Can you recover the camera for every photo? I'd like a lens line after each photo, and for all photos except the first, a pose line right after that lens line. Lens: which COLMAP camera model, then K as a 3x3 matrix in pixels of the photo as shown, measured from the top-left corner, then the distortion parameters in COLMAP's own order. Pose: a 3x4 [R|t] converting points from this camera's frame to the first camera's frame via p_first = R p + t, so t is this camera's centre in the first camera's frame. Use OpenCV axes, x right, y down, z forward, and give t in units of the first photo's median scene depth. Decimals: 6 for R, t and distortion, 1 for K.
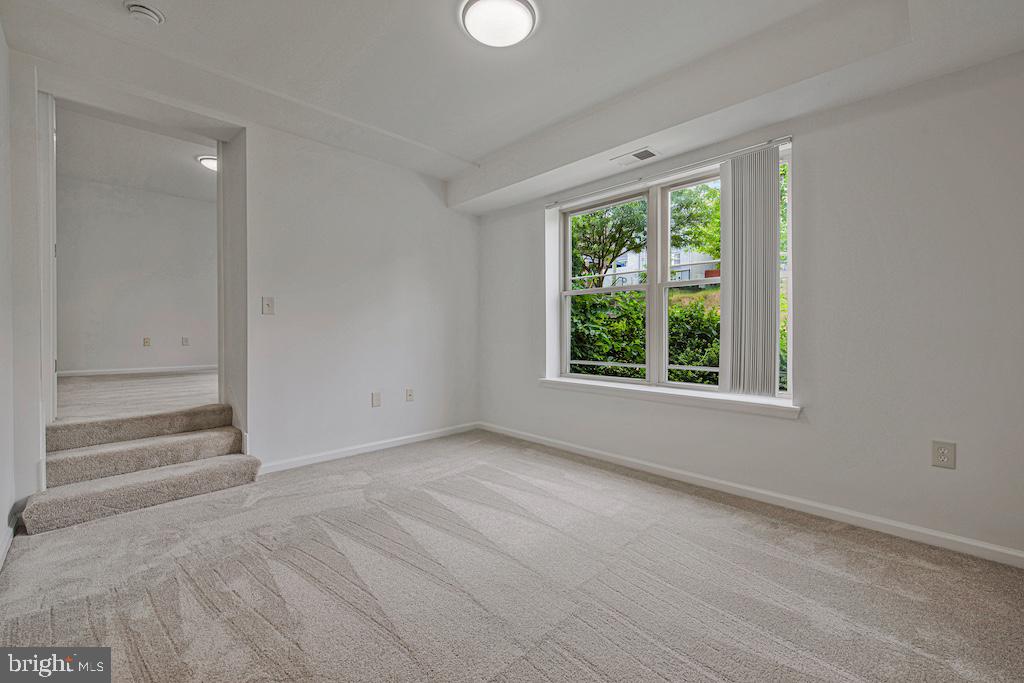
lens RADIAL K [[418.0, 0, 508.1], [0, 418.0, 336.1], [0, 0, 1]] dist [-0.006871, -0.000196]
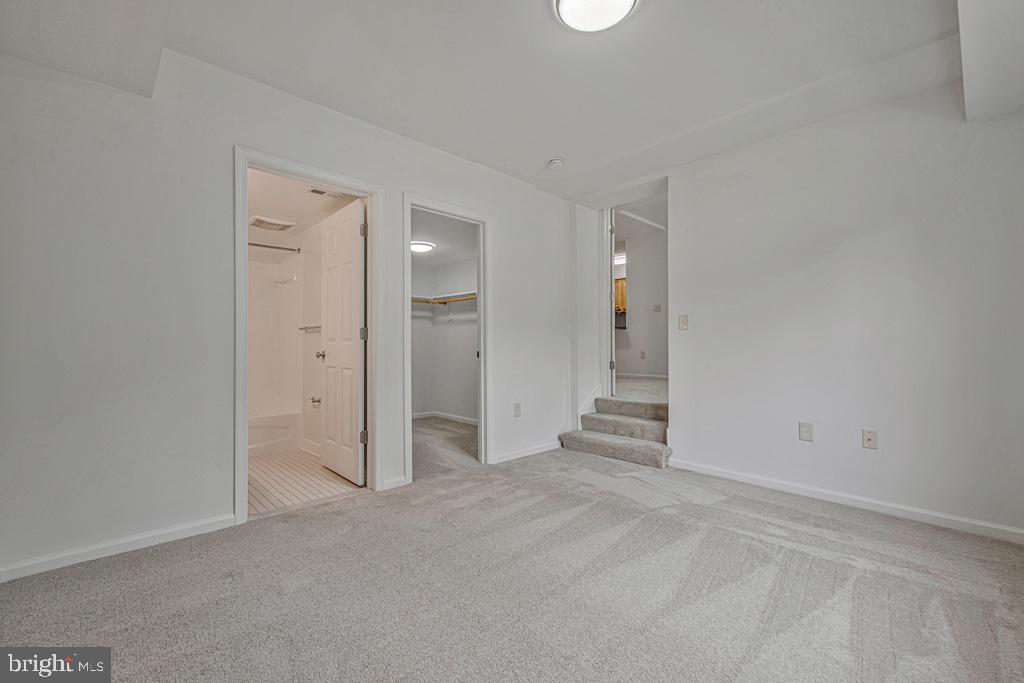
lens RADIAL K [[418.0, 0, 505.8], [0, 418.0, 345.8], [0, 0, 1]] dist [-0.006871, -0.000196]
pose [[-0.022809, -0.000232, -0.999740, 0.661160], [-0.020819, 0.999783, 0.000243, 0.000793], [0.999523, 0.020819, -0.022809, 0.608474]]
